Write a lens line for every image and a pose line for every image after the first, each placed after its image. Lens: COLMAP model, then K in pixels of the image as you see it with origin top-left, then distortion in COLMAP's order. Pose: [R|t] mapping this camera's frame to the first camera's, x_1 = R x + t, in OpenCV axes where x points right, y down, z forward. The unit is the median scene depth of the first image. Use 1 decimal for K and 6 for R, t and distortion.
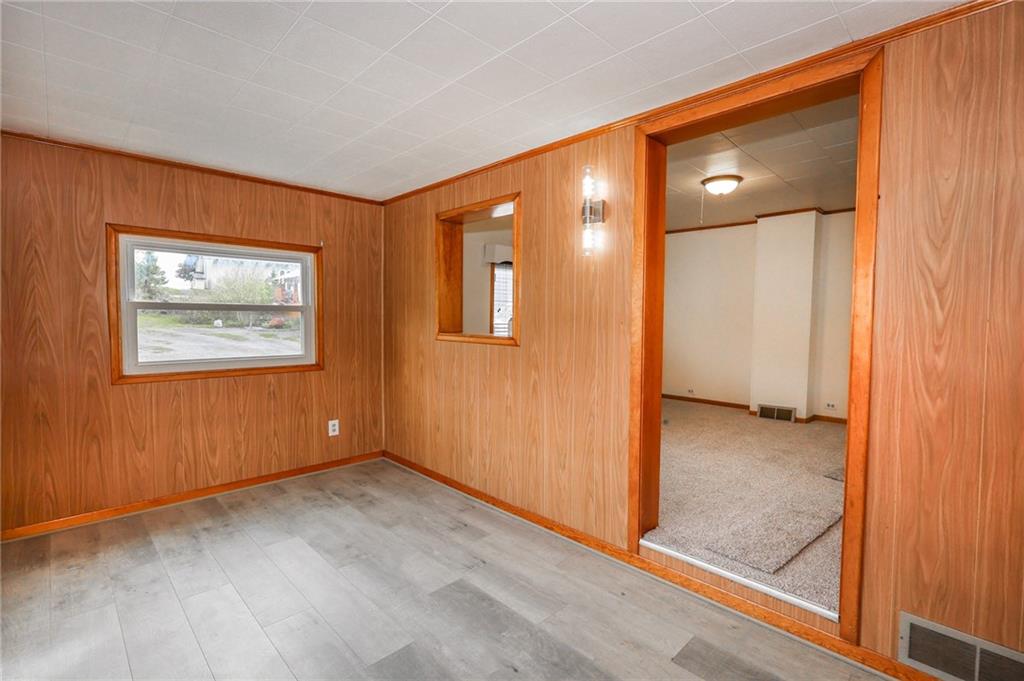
lens RADIAL K [[469.2, 0, 512.9], [0, 469.2, 340.6], [0, 0, 1]] dist [-0.008786, 0.001519]
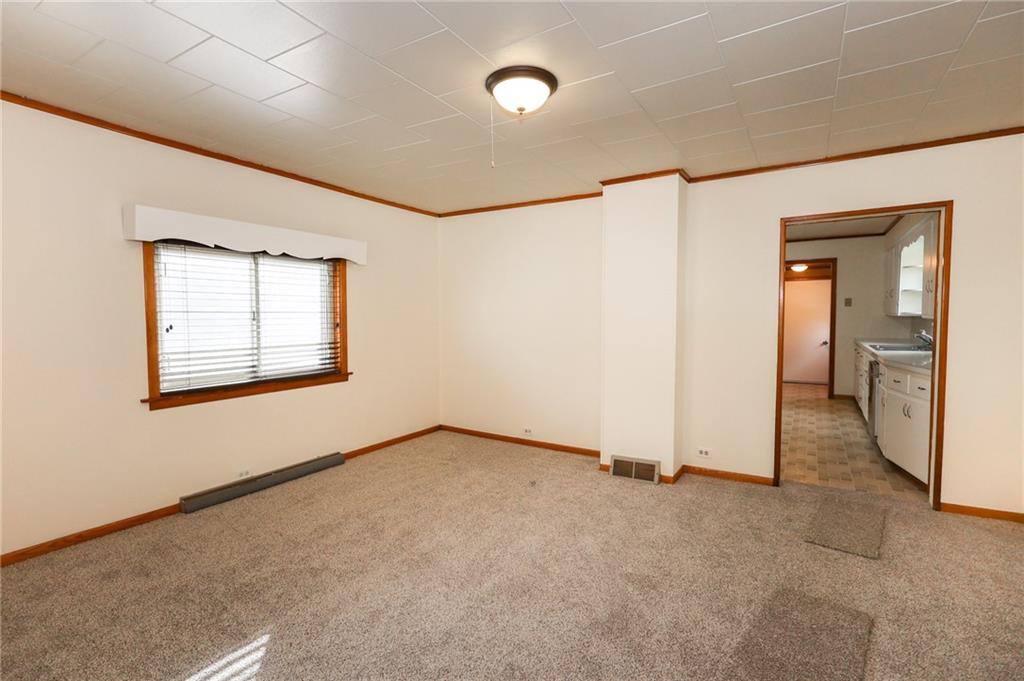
lens RADIAL K [[469.2, 0, 512.9], [0, 469.2, 339.4], [0, 0, 1]] dist [-0.008786, 0.001519]
pose [[0.970673, -0.029491, 0.238587, 0.232904], [0.028235, 0.999564, 0.008683, -0.046206], [-0.238739, -0.001691, 0.971082, 0.377673]]
